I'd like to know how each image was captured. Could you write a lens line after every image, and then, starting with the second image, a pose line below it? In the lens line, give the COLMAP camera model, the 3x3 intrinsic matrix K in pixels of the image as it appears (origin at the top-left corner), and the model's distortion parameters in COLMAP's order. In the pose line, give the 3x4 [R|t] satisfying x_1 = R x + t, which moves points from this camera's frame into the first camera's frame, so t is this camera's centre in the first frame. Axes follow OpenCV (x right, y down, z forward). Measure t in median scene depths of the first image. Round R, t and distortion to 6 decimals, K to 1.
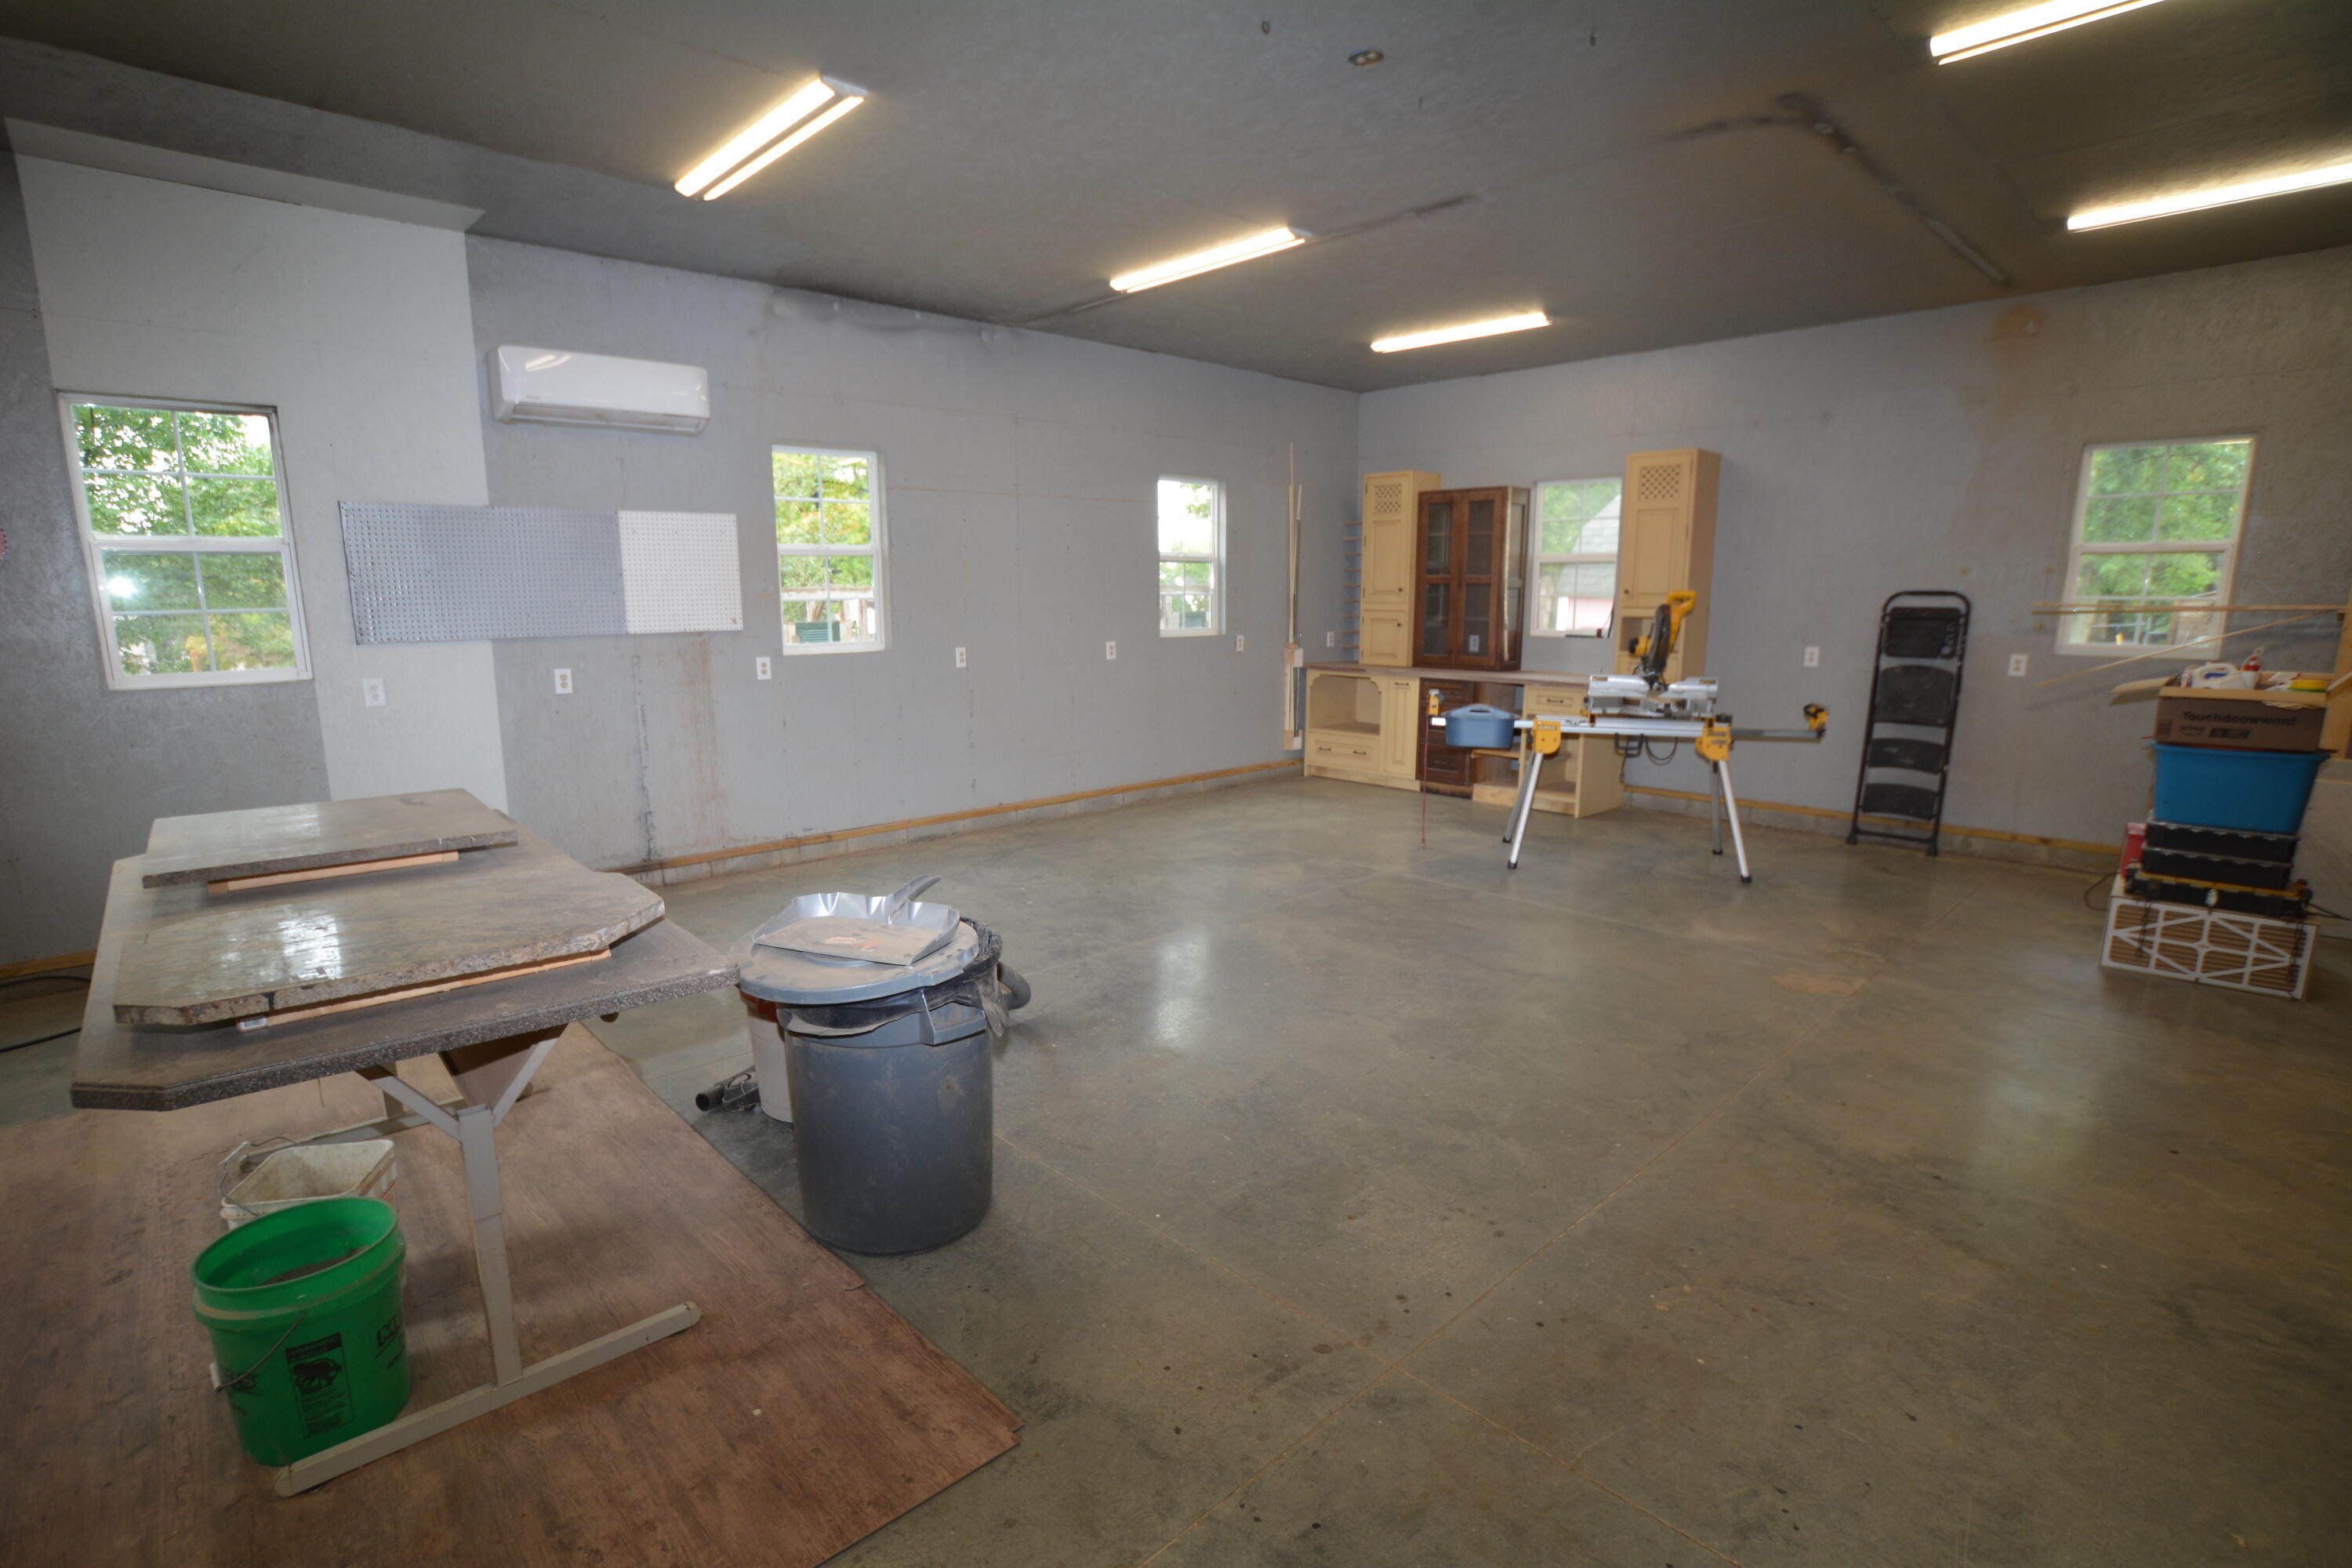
lens RADIAL K [[1120.1, 0, 1160.0], [0, 1120.1, 791.4], [0, 0, 1]] dist [-0.056186, 0.016292]
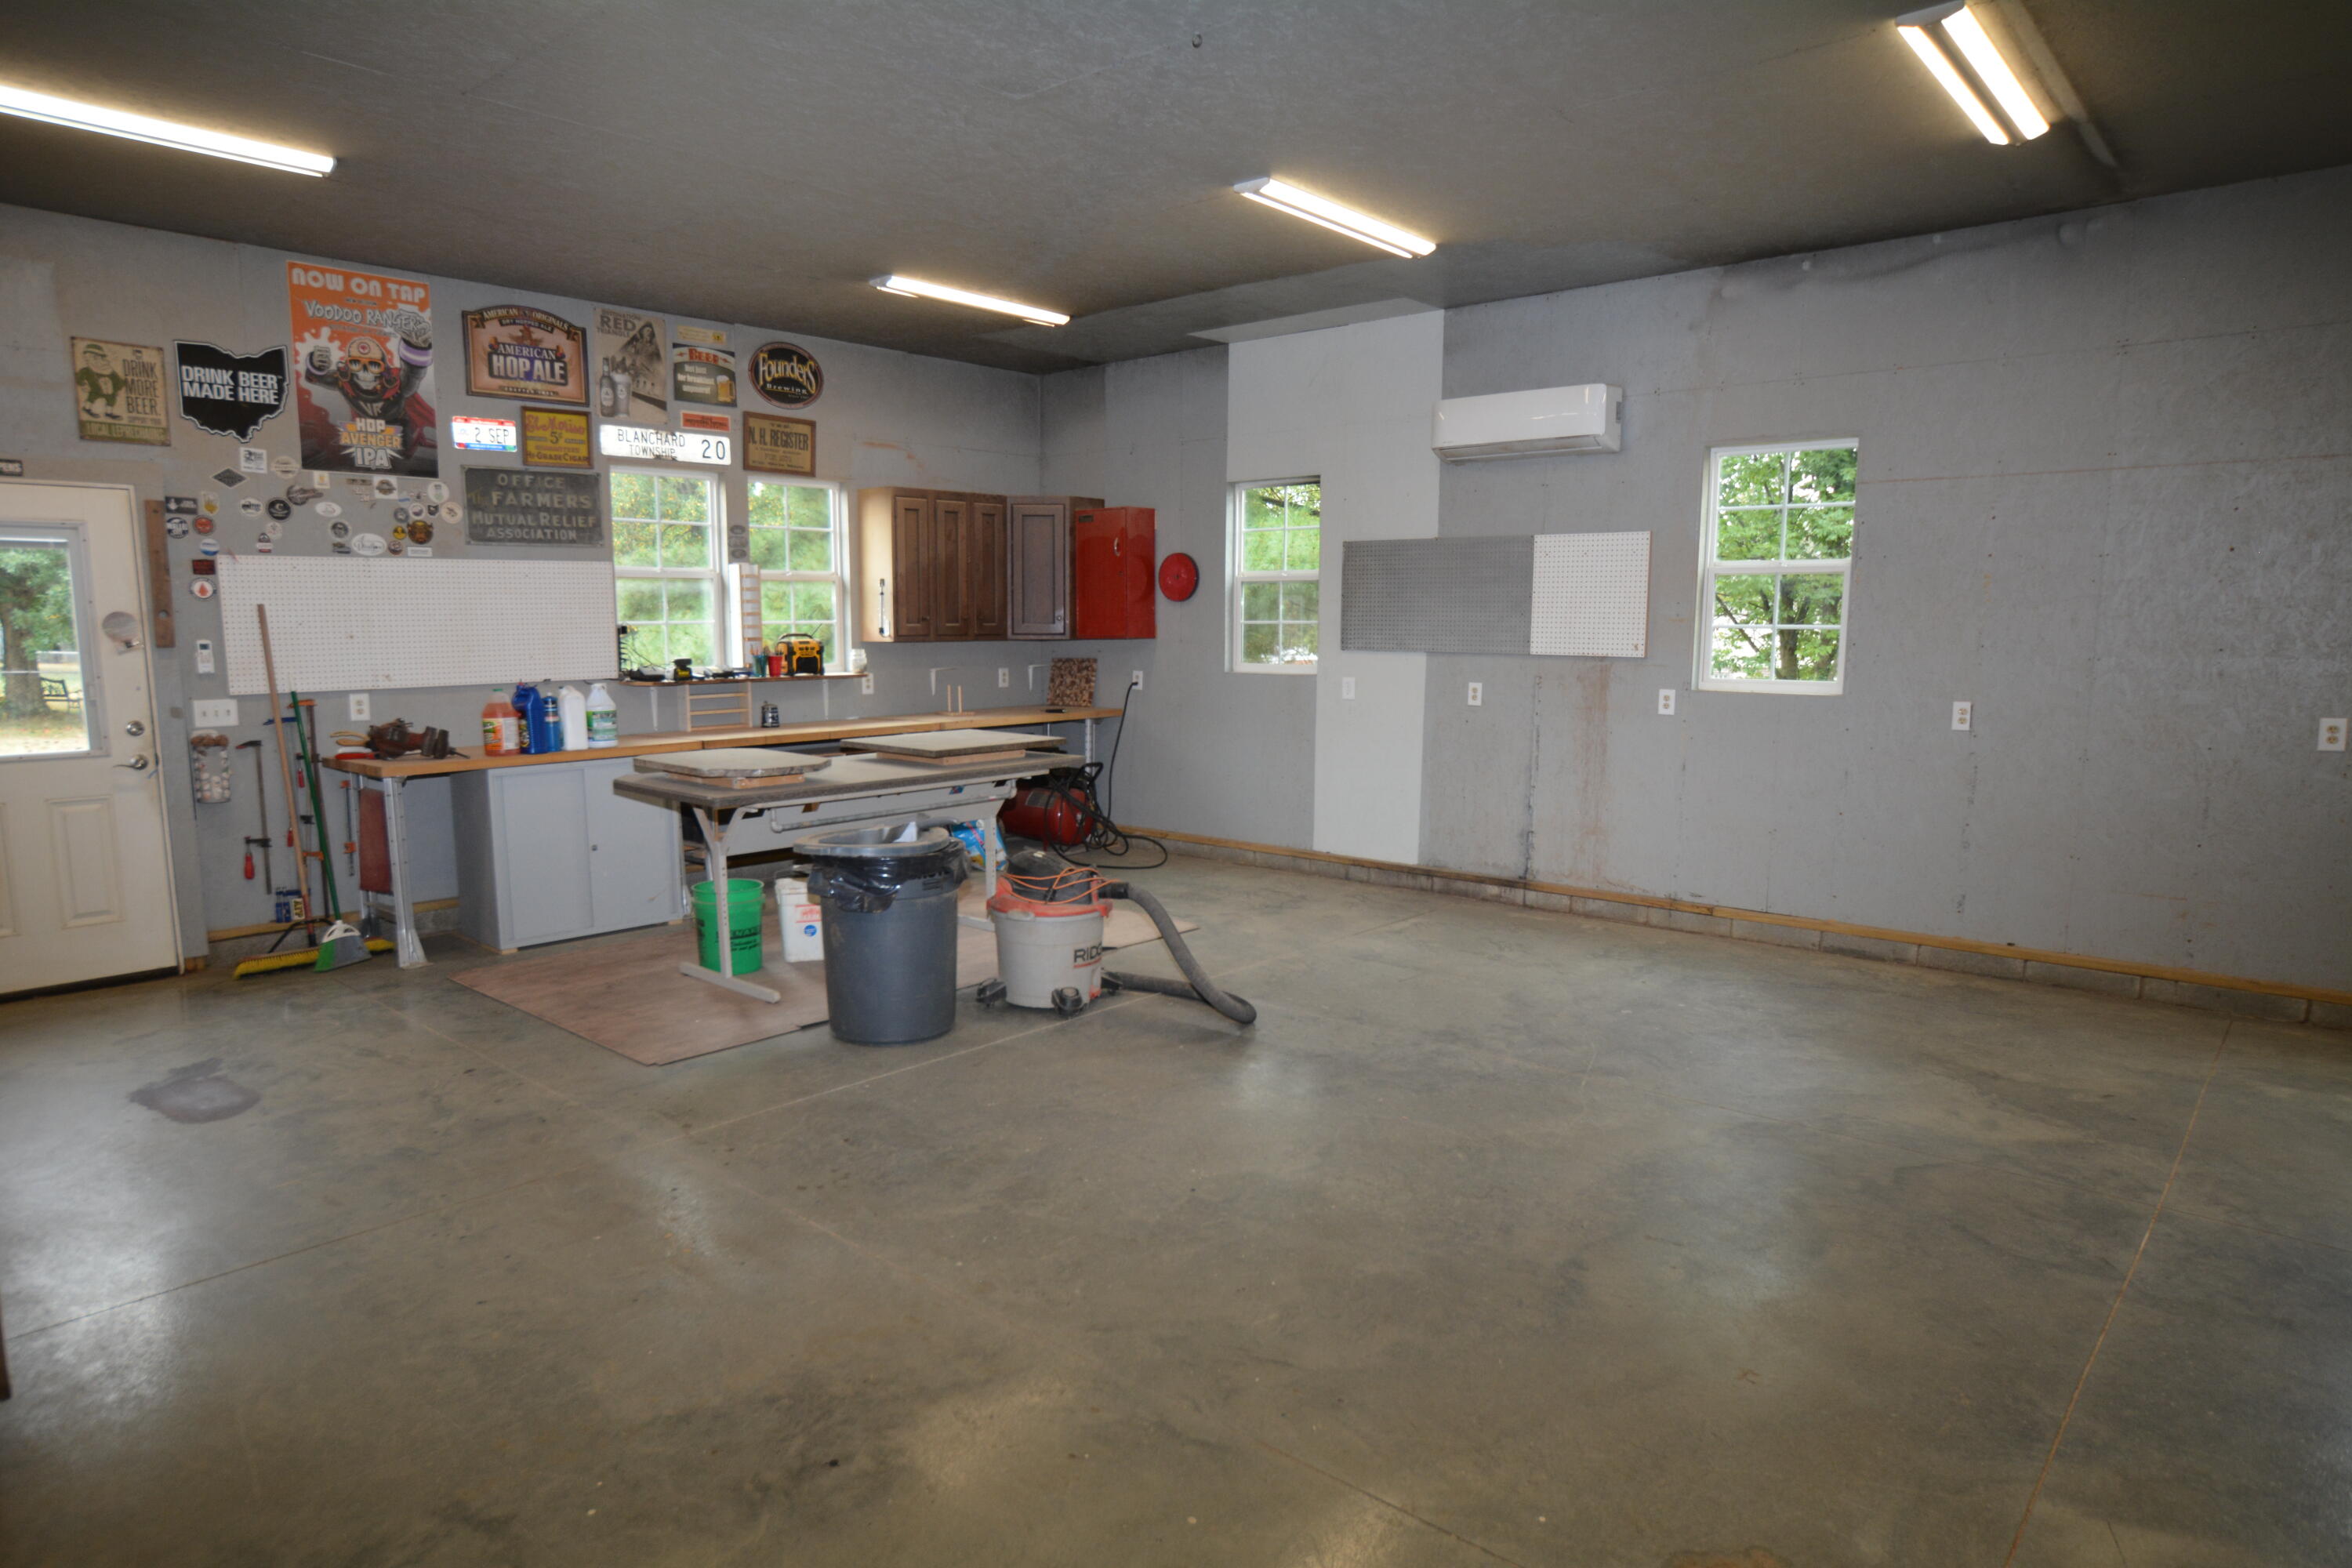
lens RADIAL K [[1433.7, 0, 1156.9], [0, 1433.7, 795.7], [0, 0, 1]] dist [-0.027450, 0.007619]
pose [[0.093965, 0.131014, -0.986917, 0.775184], [-0.176803, 0.977742, 0.112962, -0.098447], [0.979751, 0.163875, 0.115037, 0.503706]]
